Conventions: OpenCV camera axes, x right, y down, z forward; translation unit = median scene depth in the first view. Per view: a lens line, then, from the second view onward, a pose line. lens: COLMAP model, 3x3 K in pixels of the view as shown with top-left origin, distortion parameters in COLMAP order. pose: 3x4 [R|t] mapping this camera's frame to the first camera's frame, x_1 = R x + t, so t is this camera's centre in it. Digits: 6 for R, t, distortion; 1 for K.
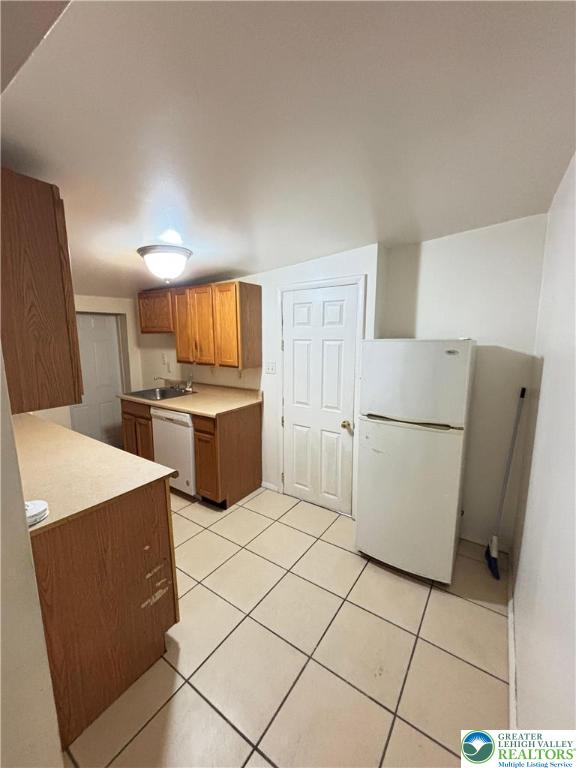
lens RADIAL K [[310.5, 0, 288.0], [0, 310.5, 384.0], [0, 0, 1]] dist [0.000366, 0.005840]
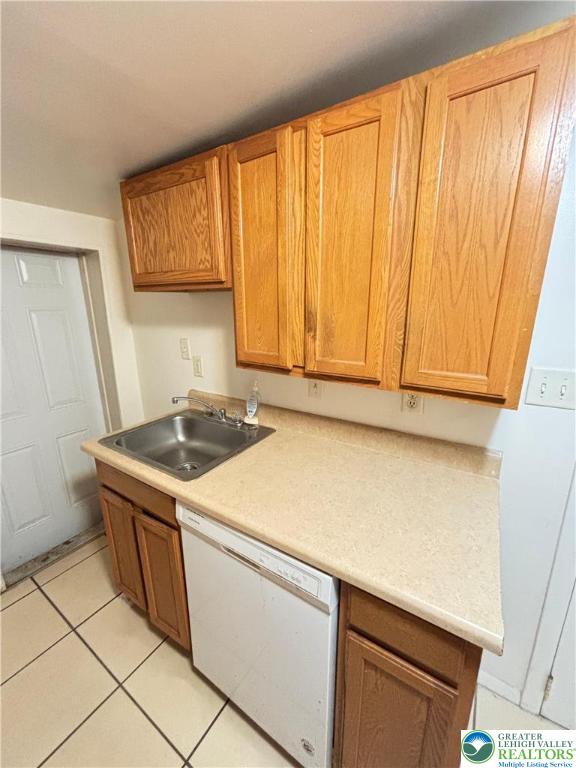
lens RADIAL K [[310.5, 0, 288.0], [0, 310.5, 384.0], [0, 0, 1]] dist [0.000366, 0.005840]
pose [[0.999702, -0.012414, 0.021007, -0.290917], [0.010380, 0.995488, 0.094317, -0.078950], [-0.022083, -0.094071, 0.995321, 0.596538]]
